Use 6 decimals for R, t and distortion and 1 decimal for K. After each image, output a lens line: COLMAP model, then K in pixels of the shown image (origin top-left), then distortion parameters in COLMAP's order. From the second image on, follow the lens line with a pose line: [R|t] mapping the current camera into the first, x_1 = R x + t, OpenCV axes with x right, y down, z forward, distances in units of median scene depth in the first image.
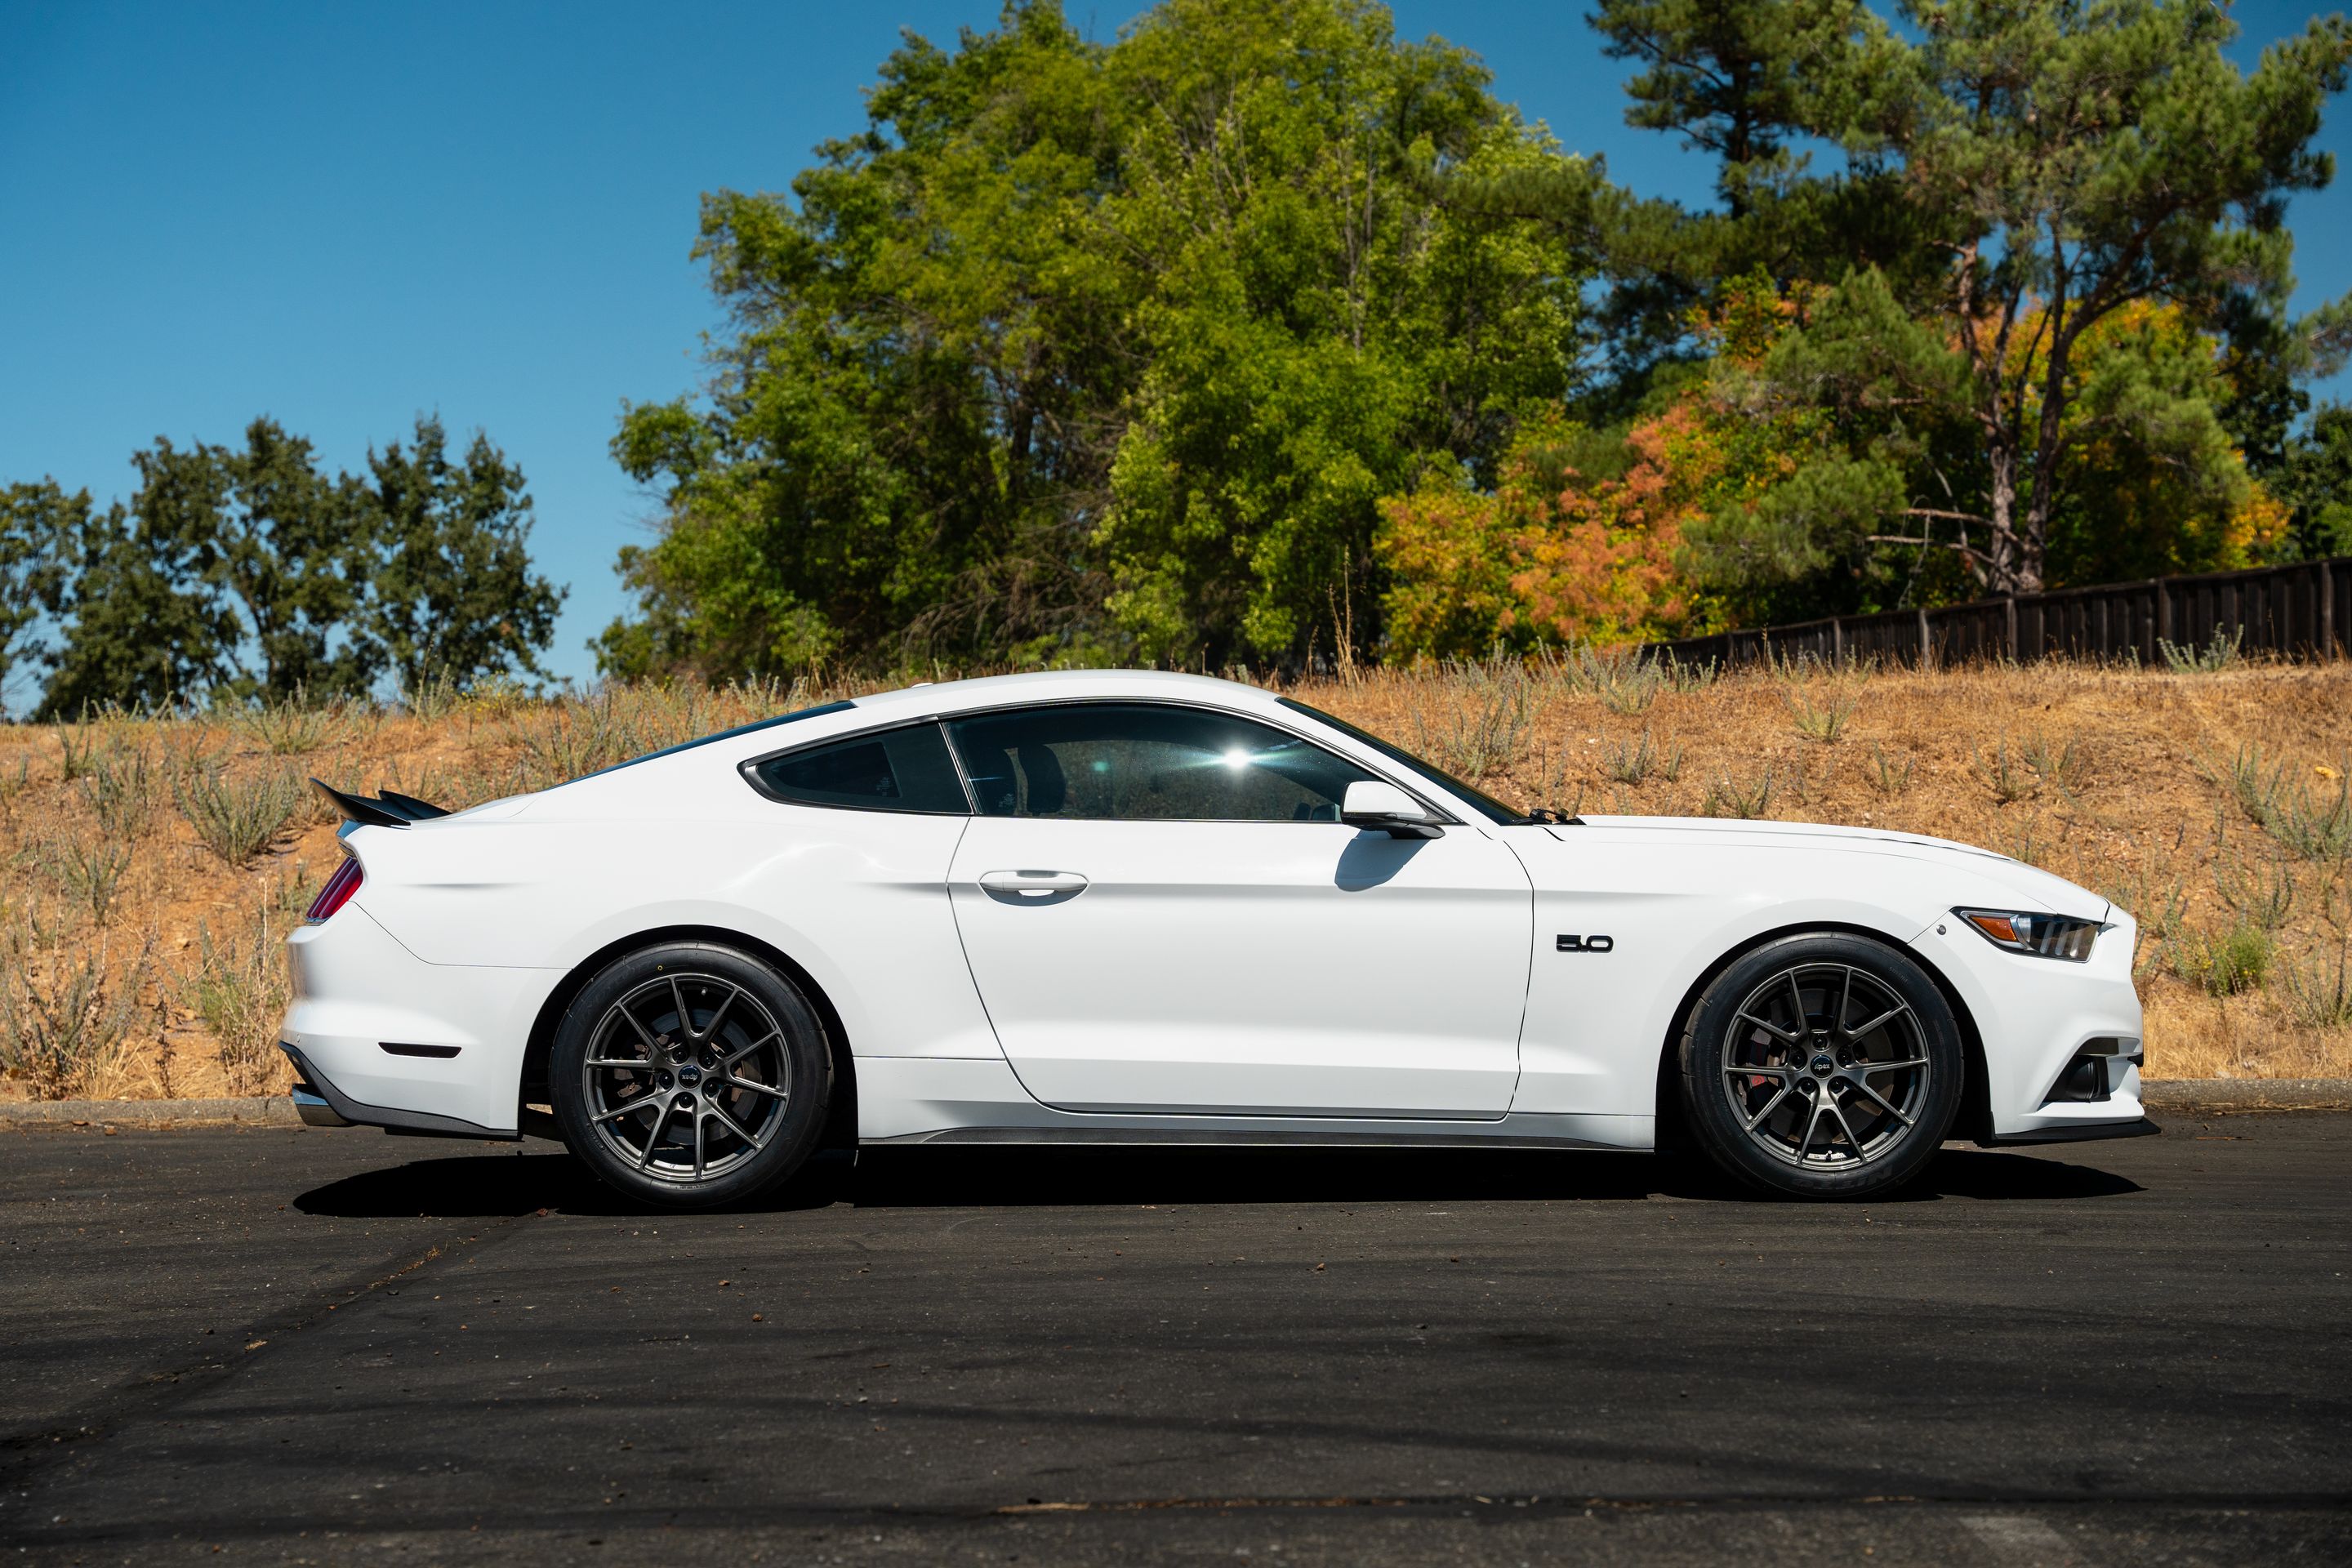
lens RADIAL K [[3986.5, 0, 1199.7], [0, 3986.5, 782.6], [0, 0, 1]] dist [0.247632, 0.000000]
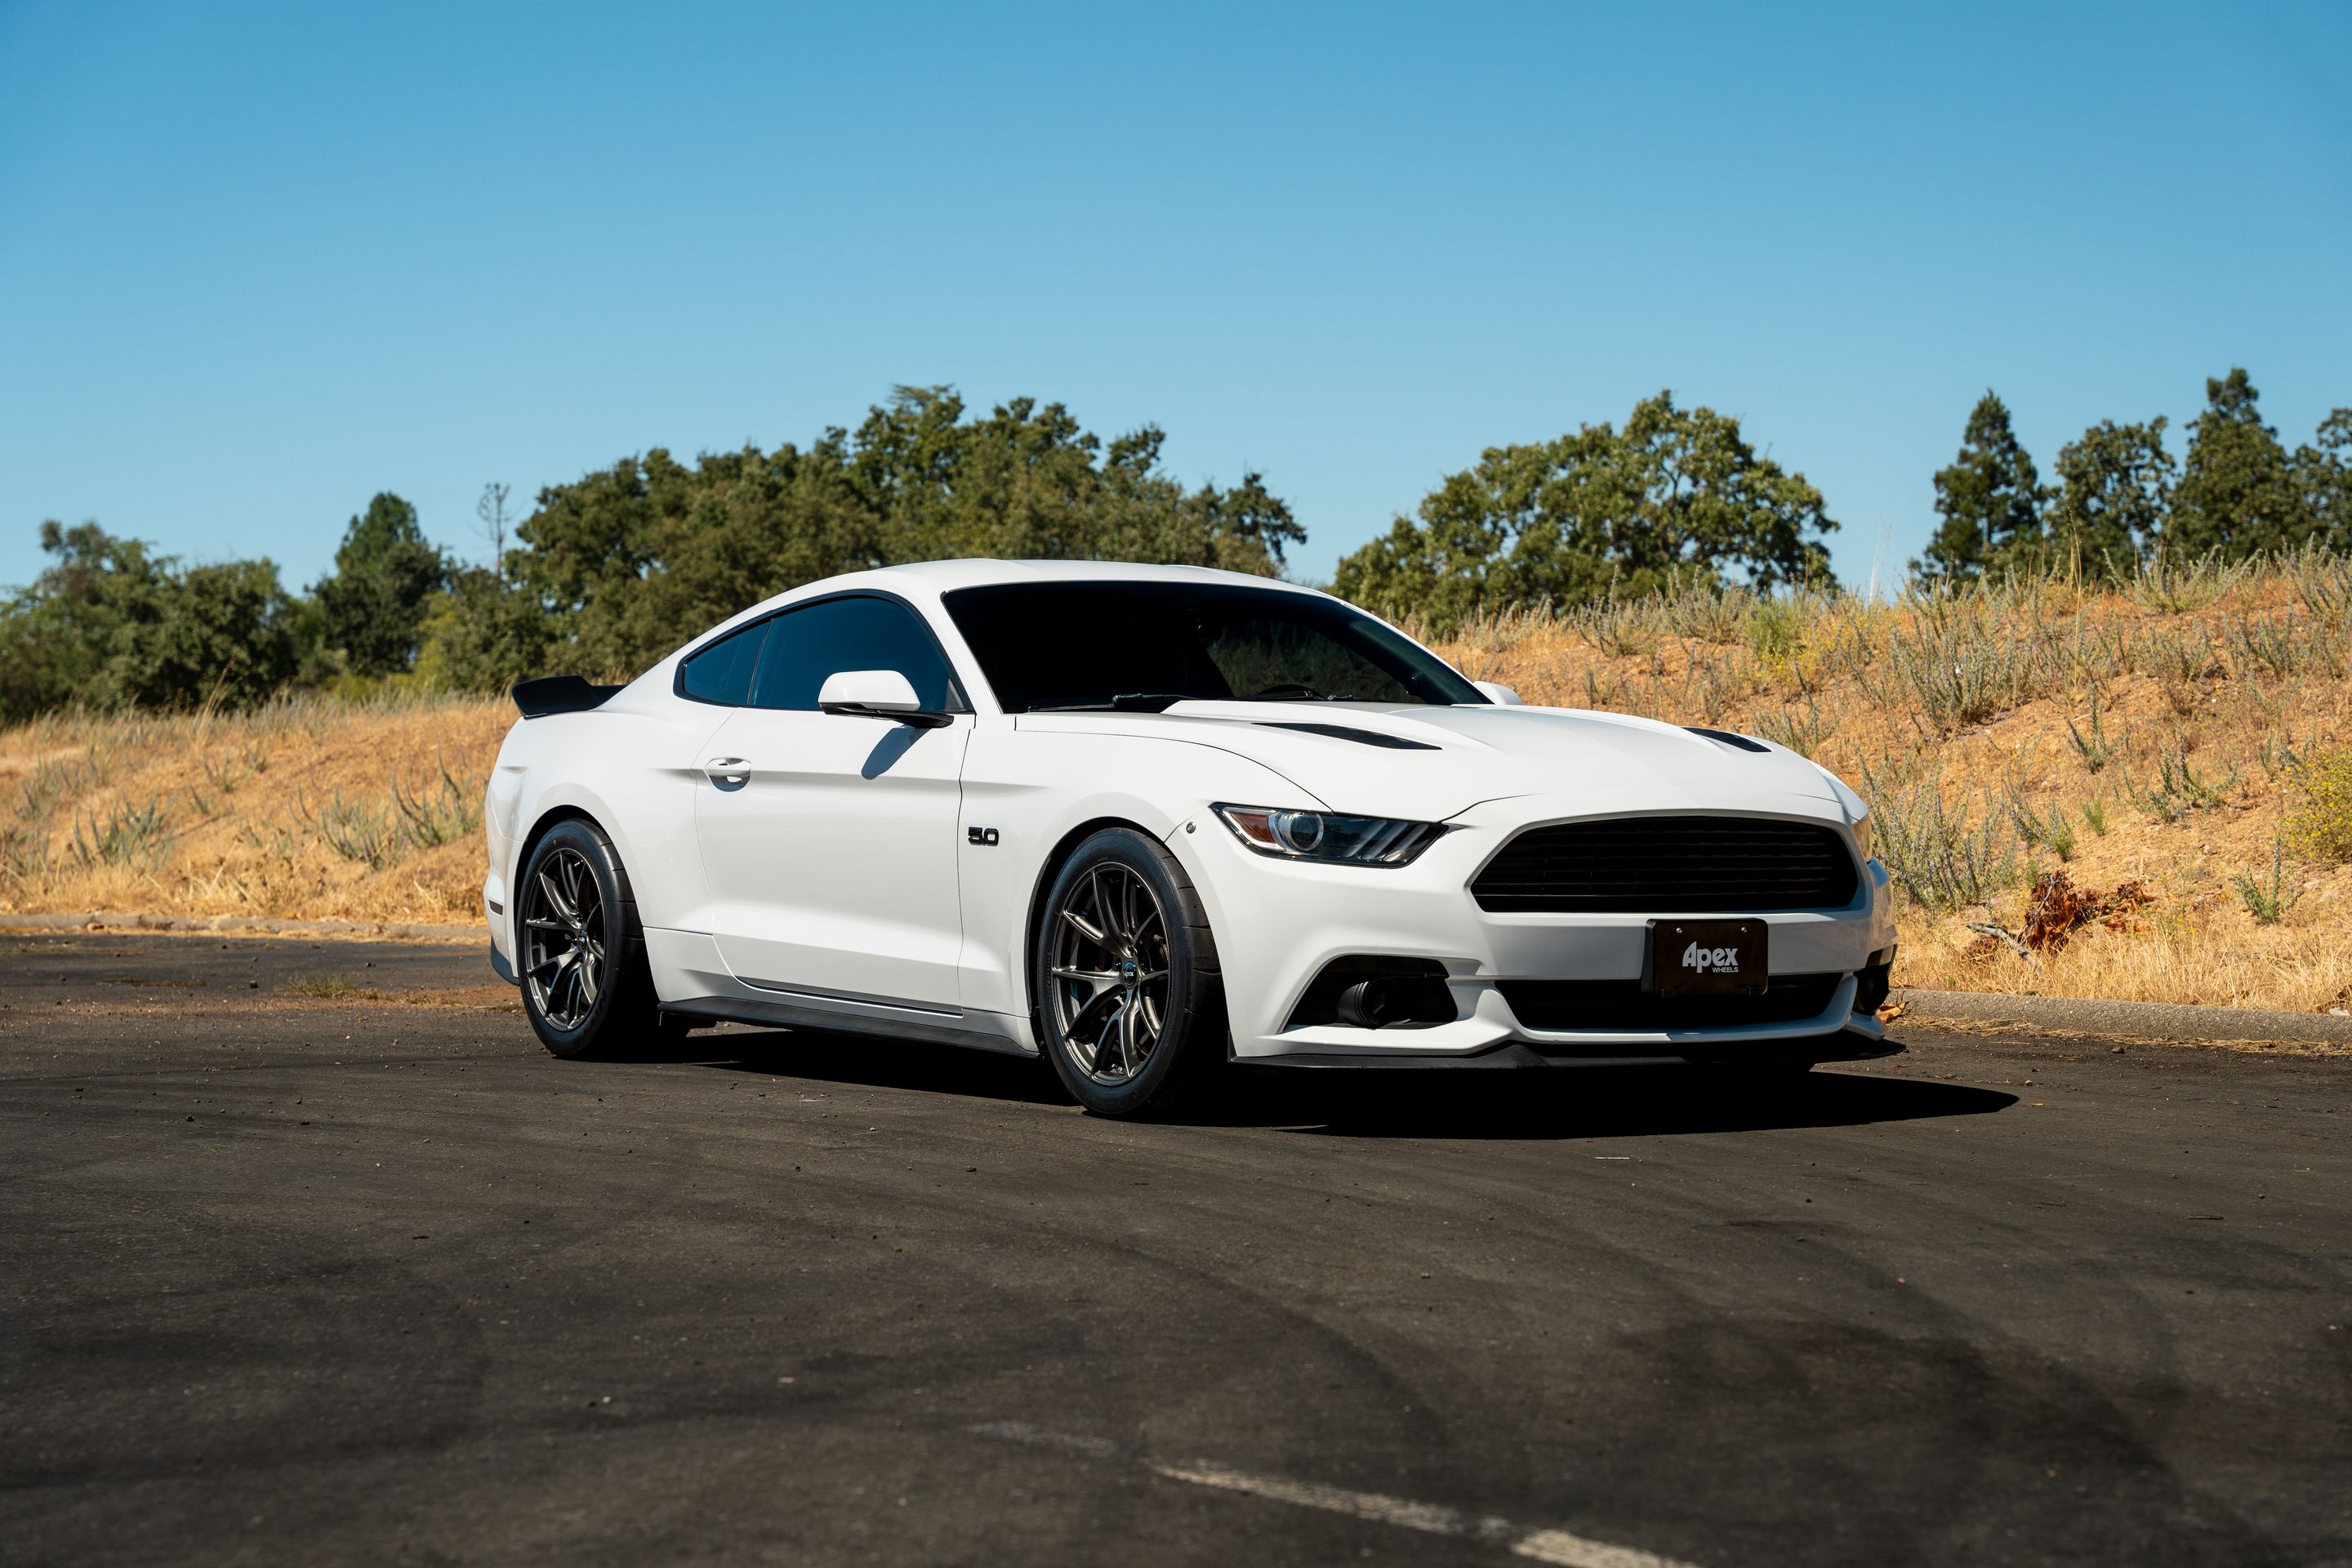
lens RADIAL K [[4621.6, 0, 1239.5], [0, 4621.6, 861.7], [0, 0, 1]] dist [0.334198, 0.000000]
pose [[0.545490, 0.022711, -0.837809, 0.575341], [0.015547, 0.999187, 0.037208, 0.003116], [0.837973, -0.033322, 0.544694, 0.240432]]
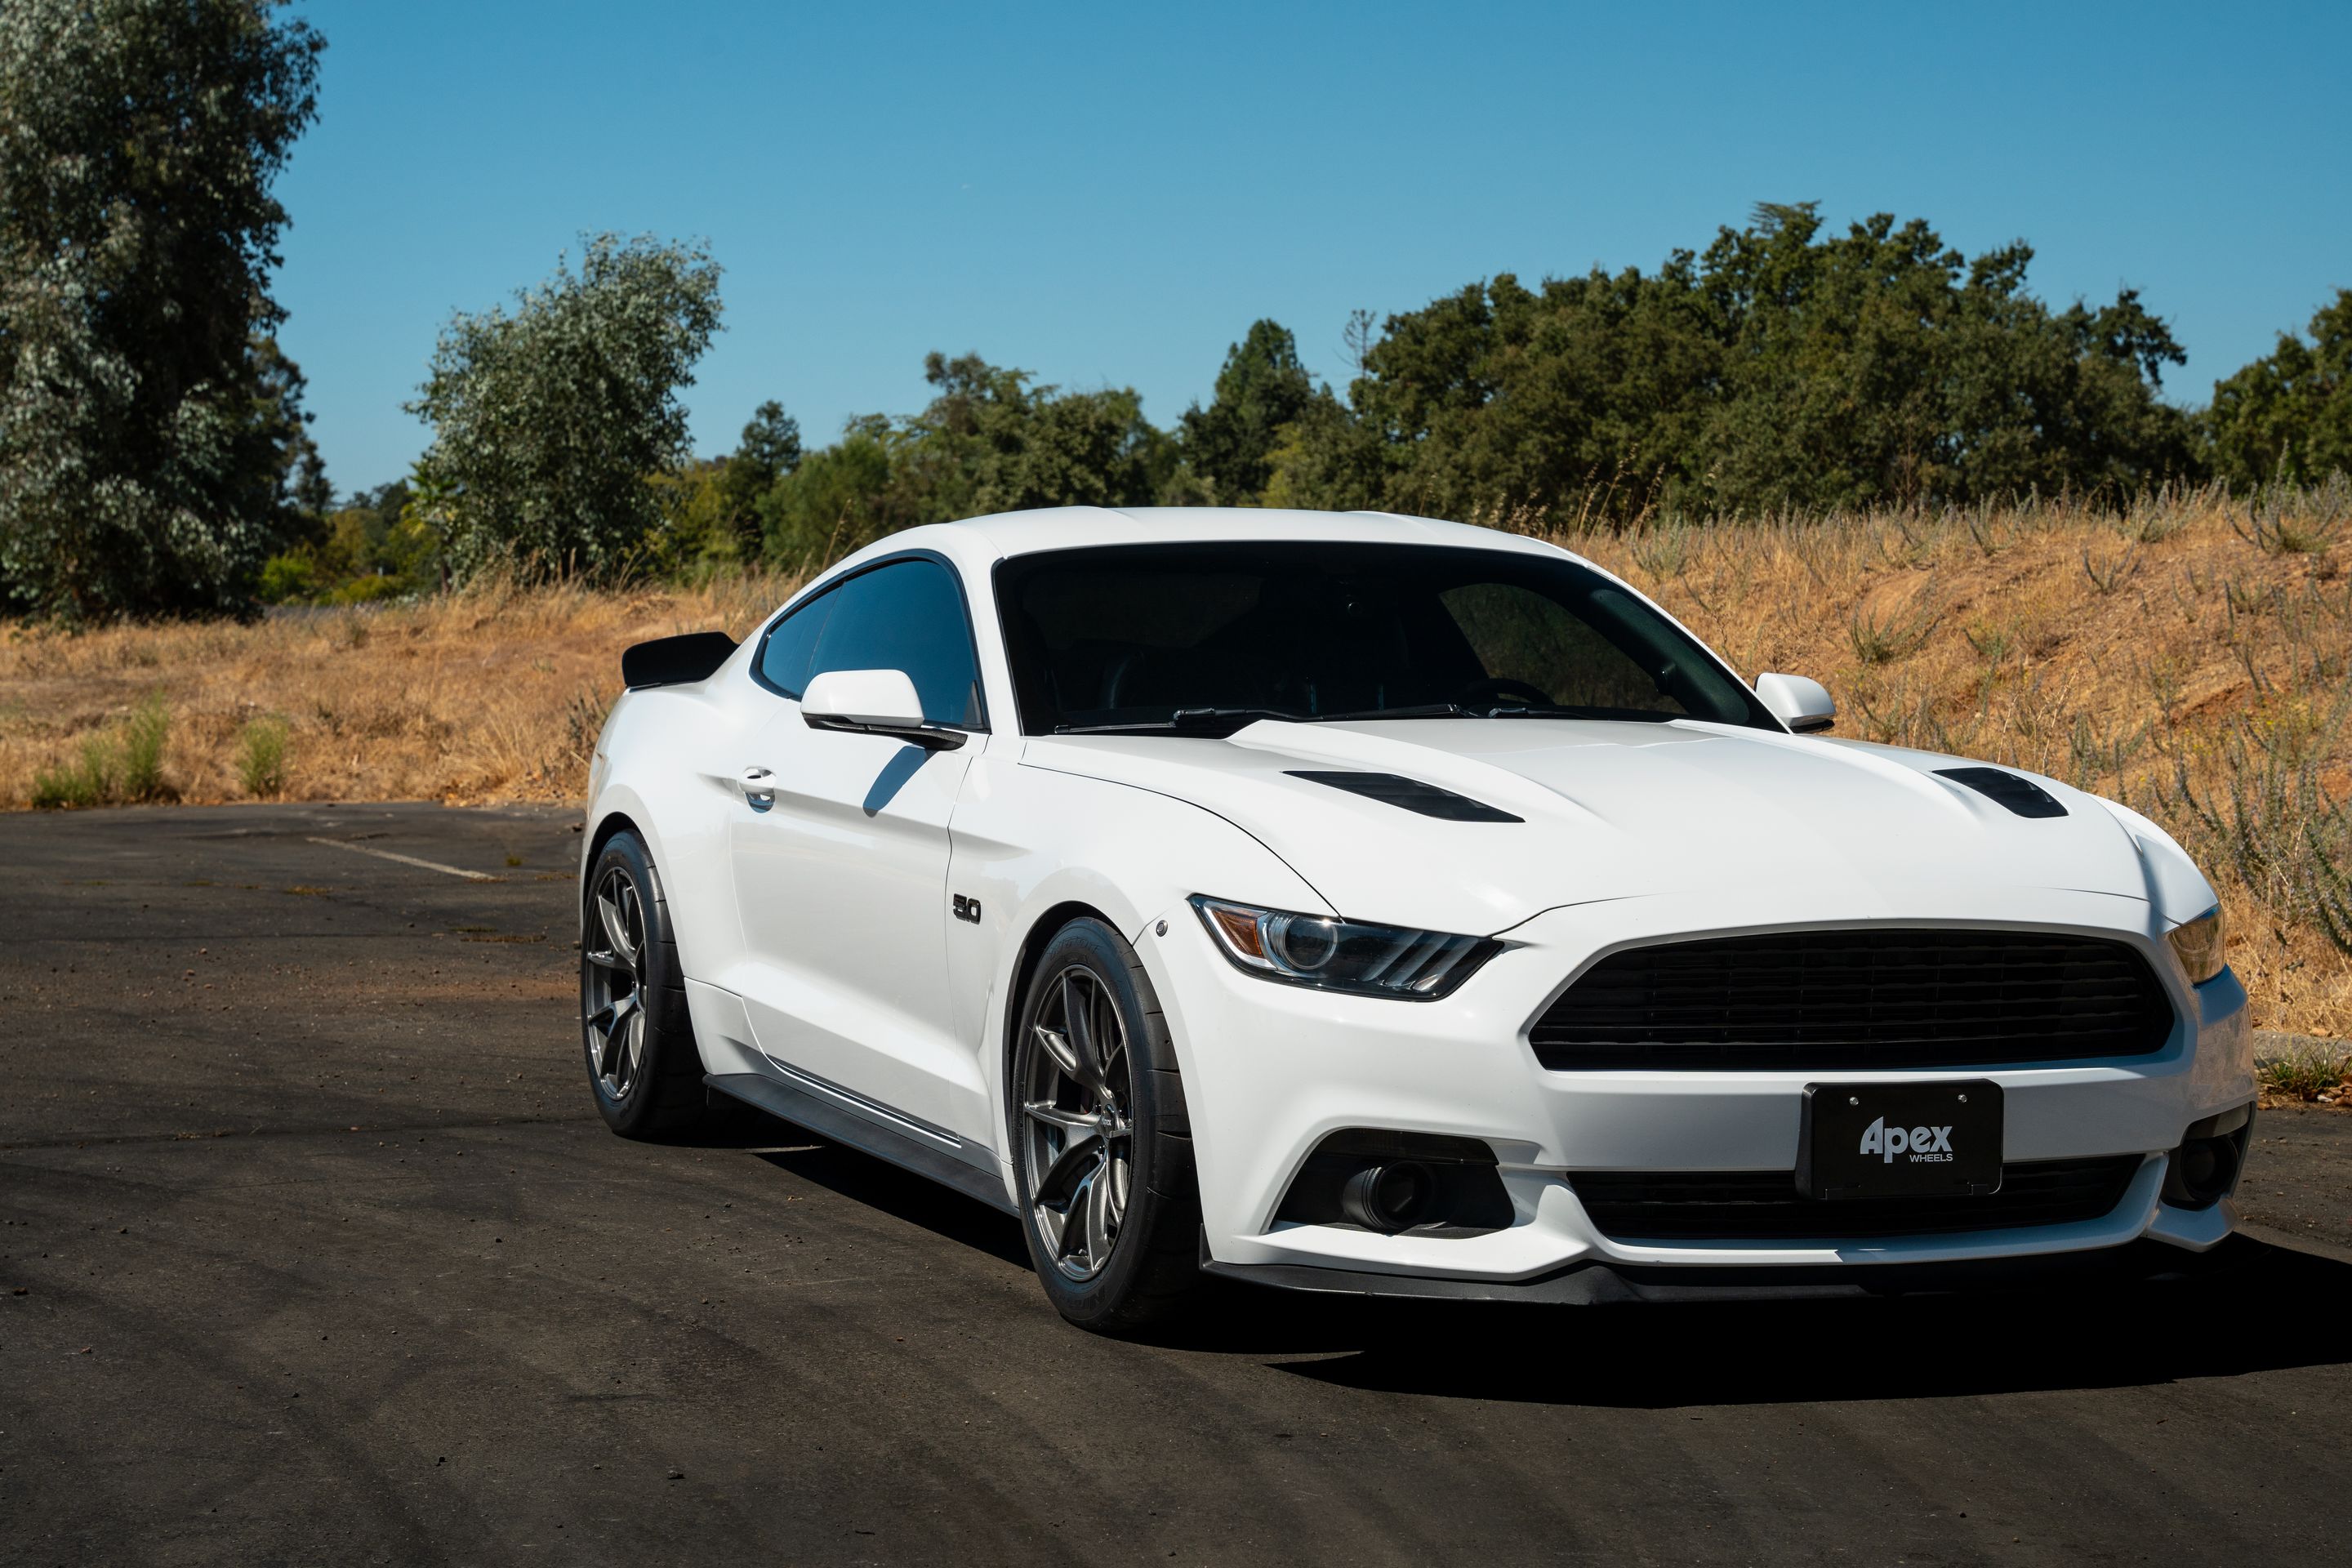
lens RADIAL K [[4621.6, 0, 1208.3], [0, 4621.6, 789.4], [0, 0, 1]] dist [0.334198, 0.000000]
pose [[0.366477, 0.050696, -0.929045, 0.468631], [0.009752, 0.998250, 0.058319, -0.015029], [0.930376, -0.030432, 0.365341, 0.401878]]
